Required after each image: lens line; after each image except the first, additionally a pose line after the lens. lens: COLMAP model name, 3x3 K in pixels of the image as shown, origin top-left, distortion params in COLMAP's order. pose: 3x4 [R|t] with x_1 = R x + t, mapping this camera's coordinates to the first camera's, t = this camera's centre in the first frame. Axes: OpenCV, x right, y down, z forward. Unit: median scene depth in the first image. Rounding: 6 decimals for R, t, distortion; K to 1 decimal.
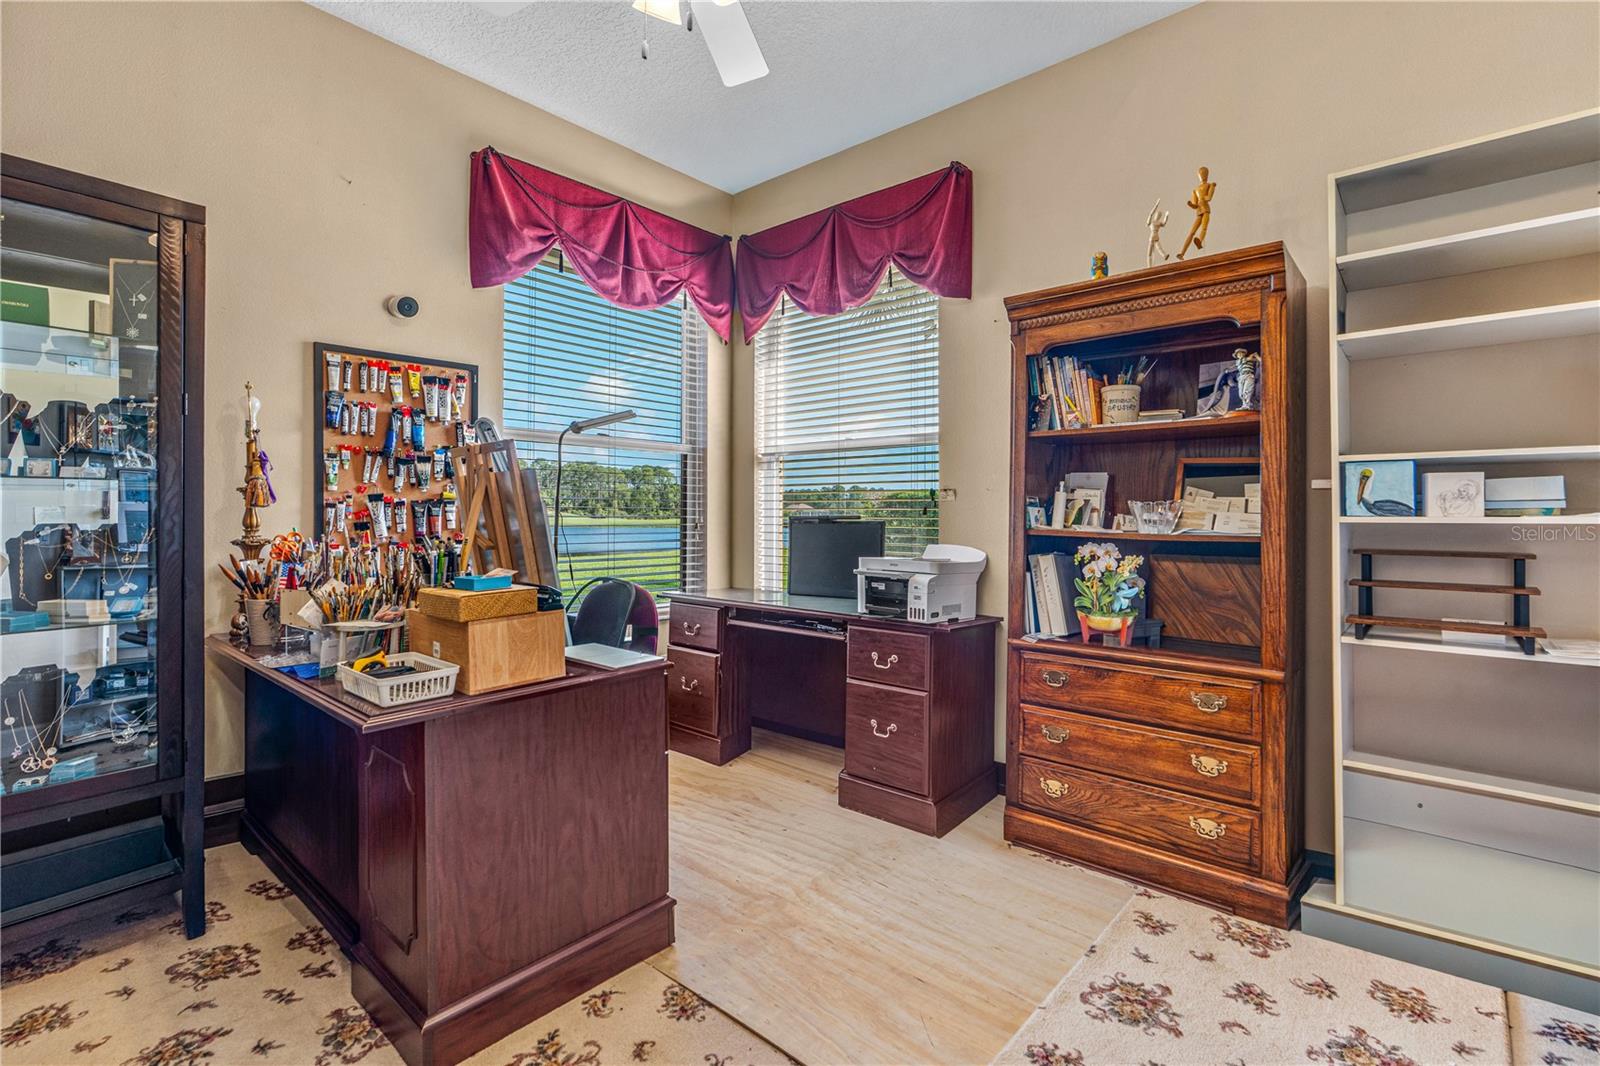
lens RADIAL K [[730.6, 0, 797.8], [0, 730.6, 507.0], [0, 0, 1]] dist [-0.000756, -0.000130]
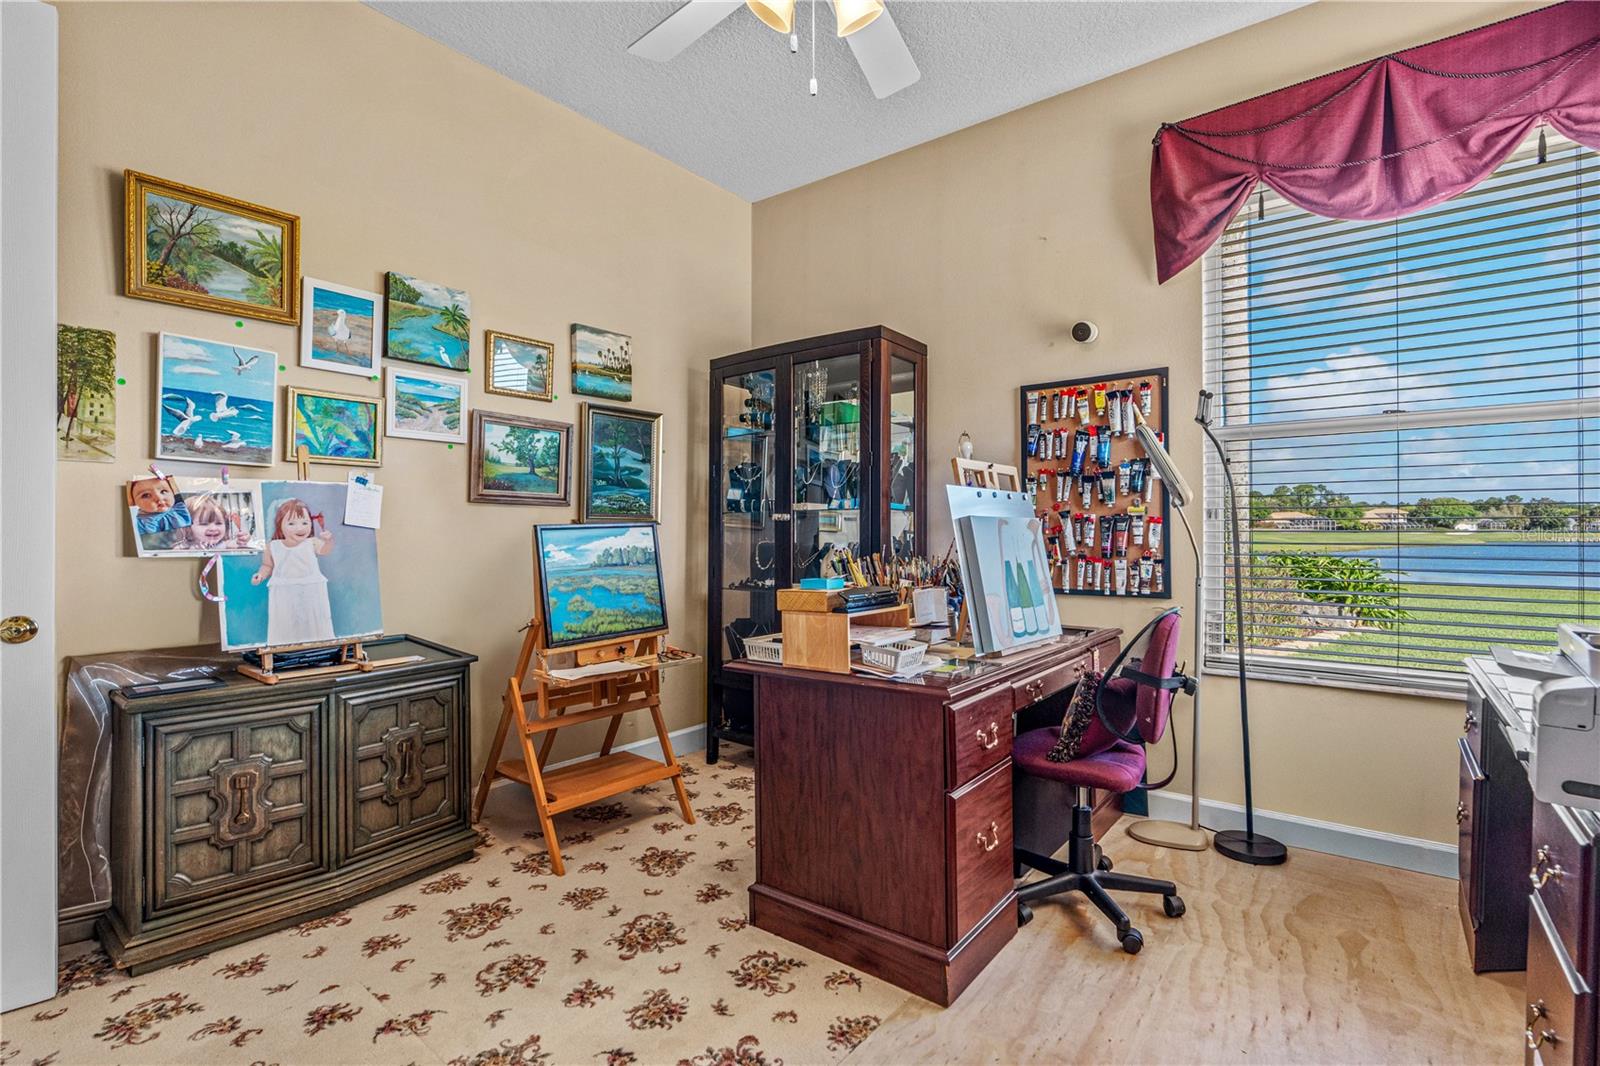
lens RADIAL K [[735.7, 0, 804.3], [0, 735.7, 528.1], [0, 0, 1]] dist [-0.015369, 0.009571]
pose [[0.069116, -0.006384, -0.997588, 0.482951], [0.012276, 0.999909, -0.005548, 0.008655], [0.997533, -0.011863, 0.069188, 0.519991]]
